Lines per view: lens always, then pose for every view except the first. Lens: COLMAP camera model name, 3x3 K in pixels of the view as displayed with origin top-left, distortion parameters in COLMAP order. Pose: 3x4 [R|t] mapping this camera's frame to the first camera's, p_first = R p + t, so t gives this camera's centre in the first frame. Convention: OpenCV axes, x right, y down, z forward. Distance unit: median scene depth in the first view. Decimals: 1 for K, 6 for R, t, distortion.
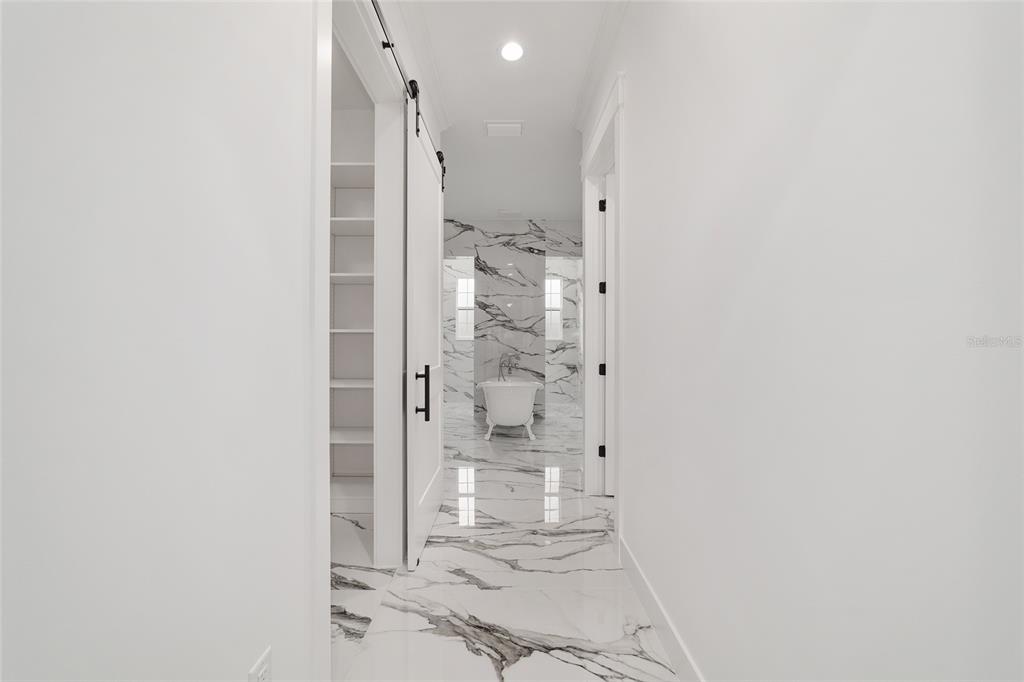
lens RADIAL K [[394.0, 0, 509.8], [0, 394.0, 338.4], [0, 0, 1]] dist [-0.018304, 0.007501]
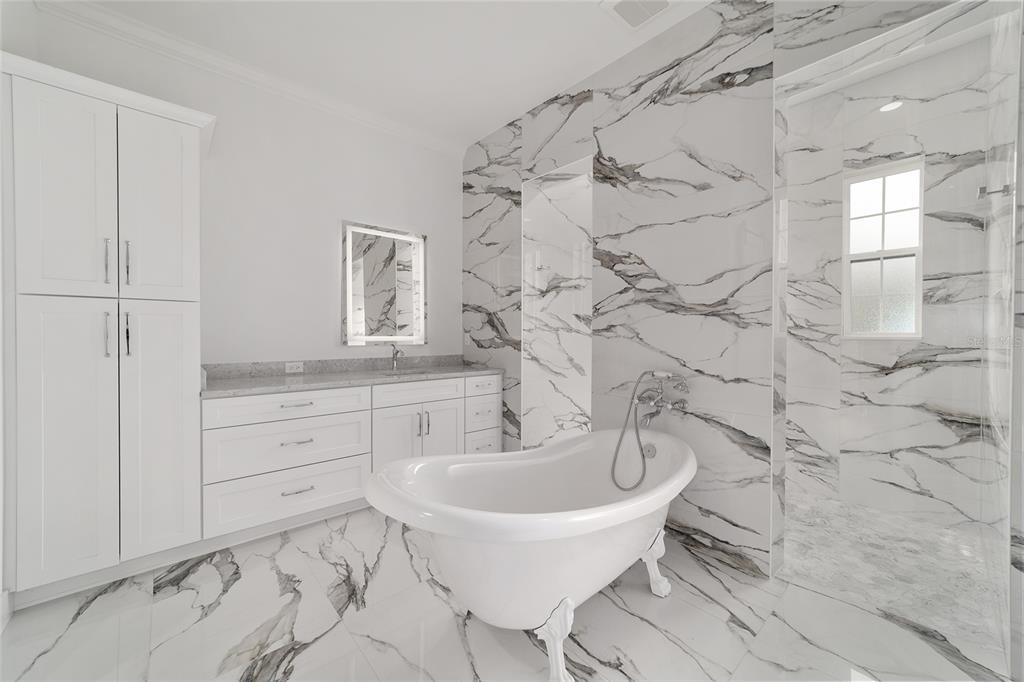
lens RADIAL K [[394.0, 0, 509.8], [0, 394.0, 338.4], [0, 0, 1]] dist [-0.018304, 0.007501]
pose [[0.658665, 0.005952, -0.752413, 0.190259], [0.000388, 0.999966, 0.008250, 0.001540], [0.752437, -0.005726, 0.658640, 0.625873]]
